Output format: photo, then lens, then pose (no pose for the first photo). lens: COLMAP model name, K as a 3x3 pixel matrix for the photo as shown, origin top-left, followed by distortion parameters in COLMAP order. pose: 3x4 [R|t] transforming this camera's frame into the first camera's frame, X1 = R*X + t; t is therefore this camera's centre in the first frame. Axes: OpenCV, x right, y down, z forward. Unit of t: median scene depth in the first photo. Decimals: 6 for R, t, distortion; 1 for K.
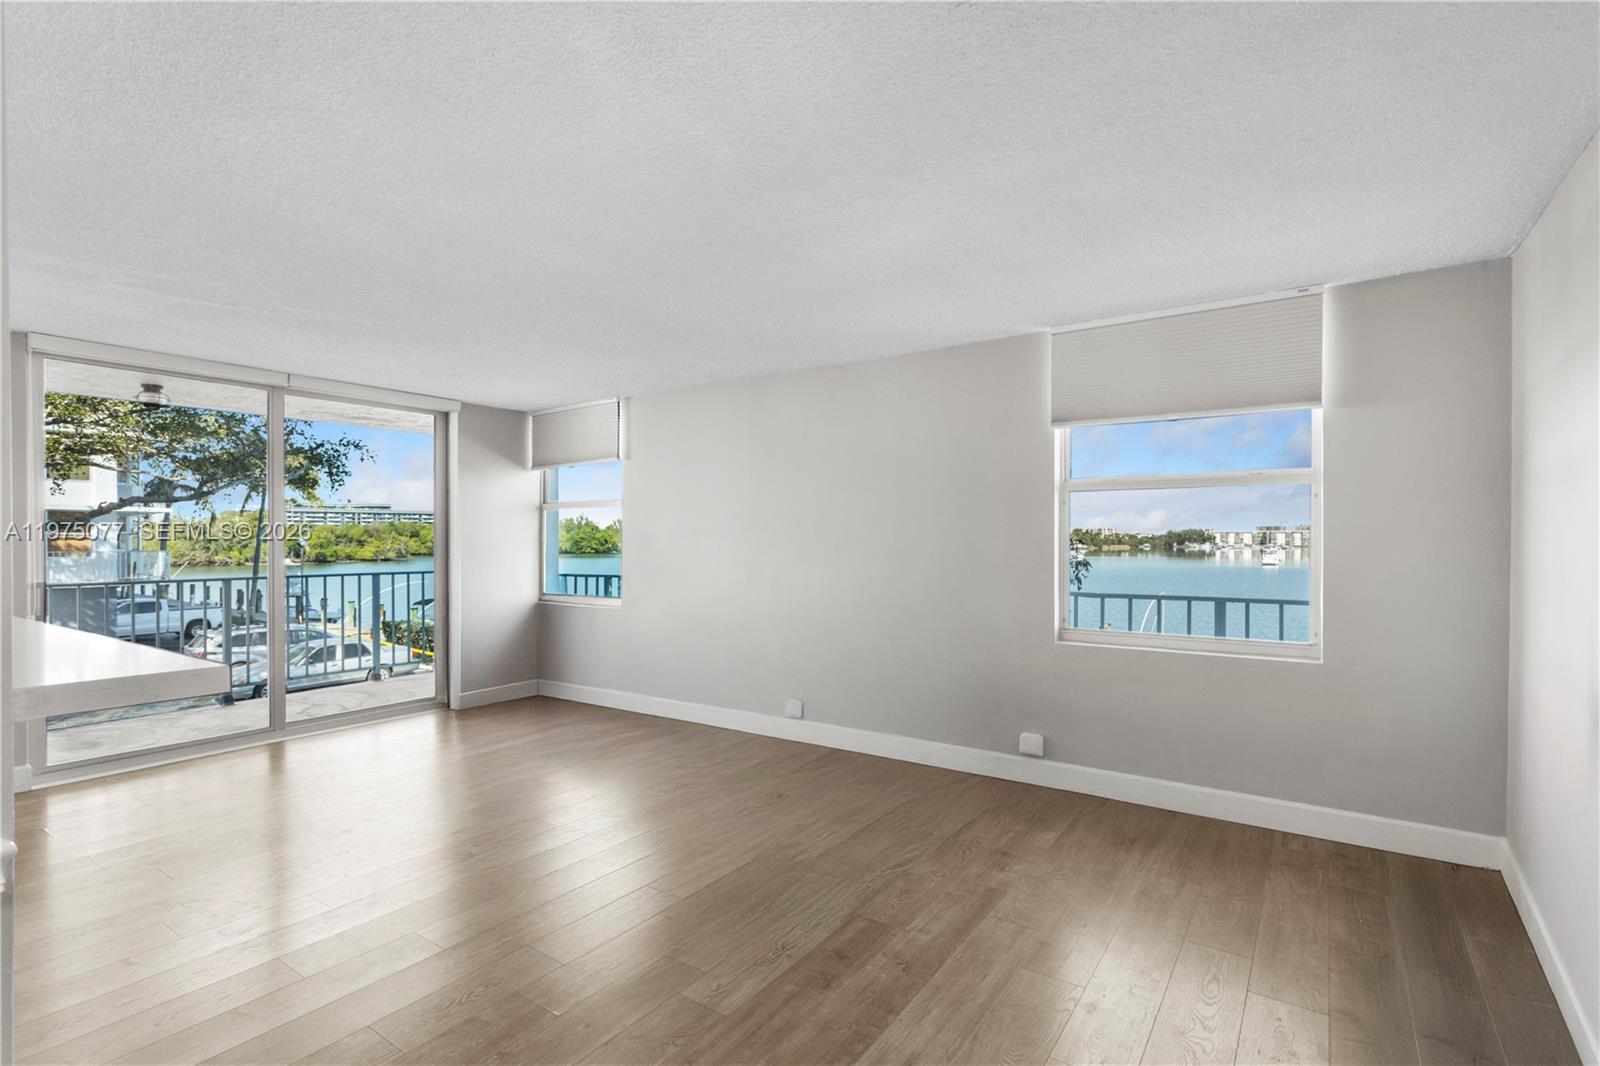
lens RADIAL K [[754.1, 0, 802.8], [0, 754.1, 541.9], [0, 0, 1]] dist [0.004385, 0.000497]
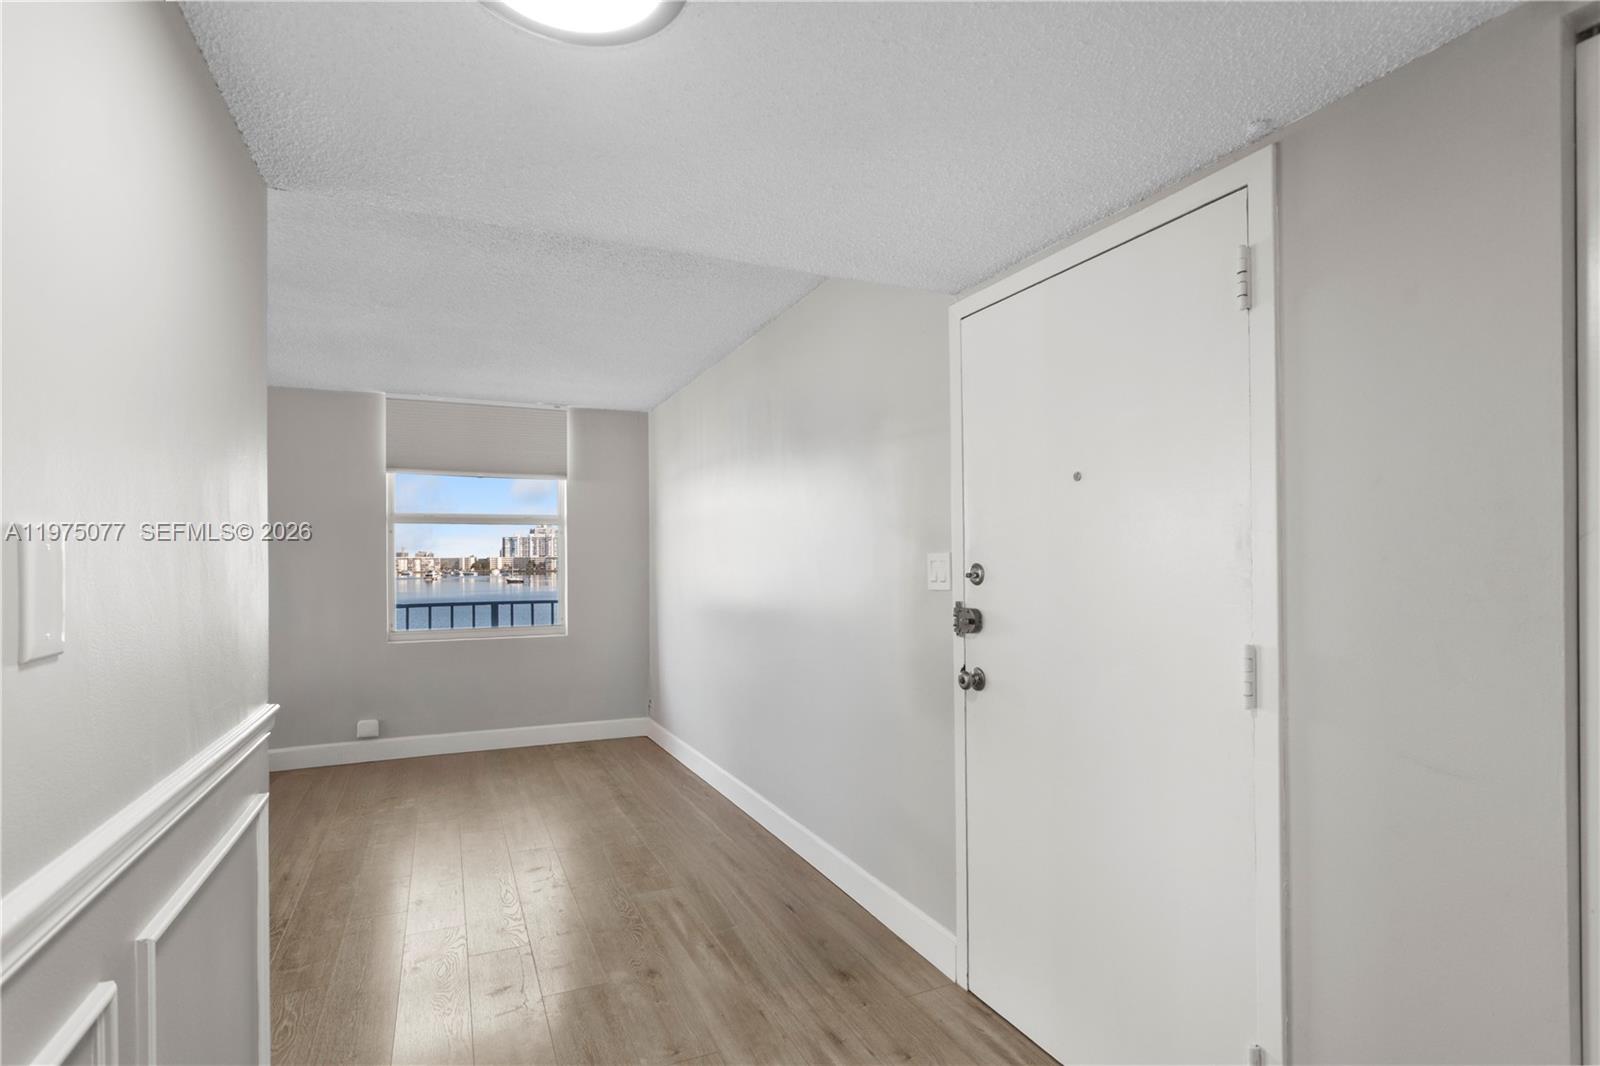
lens RADIAL K [[775.3, 0, 783.6], [0, 775.3, 565.1], [0, 0, 1]] dist [0.000952, 0.000298]
pose [[0.517229, -0.003562, 0.855840, -0.448486], [0.007297, 0.999973, -0.000248, 0.009354], [-0.855816, 0.006374, 0.517241, -0.241525]]
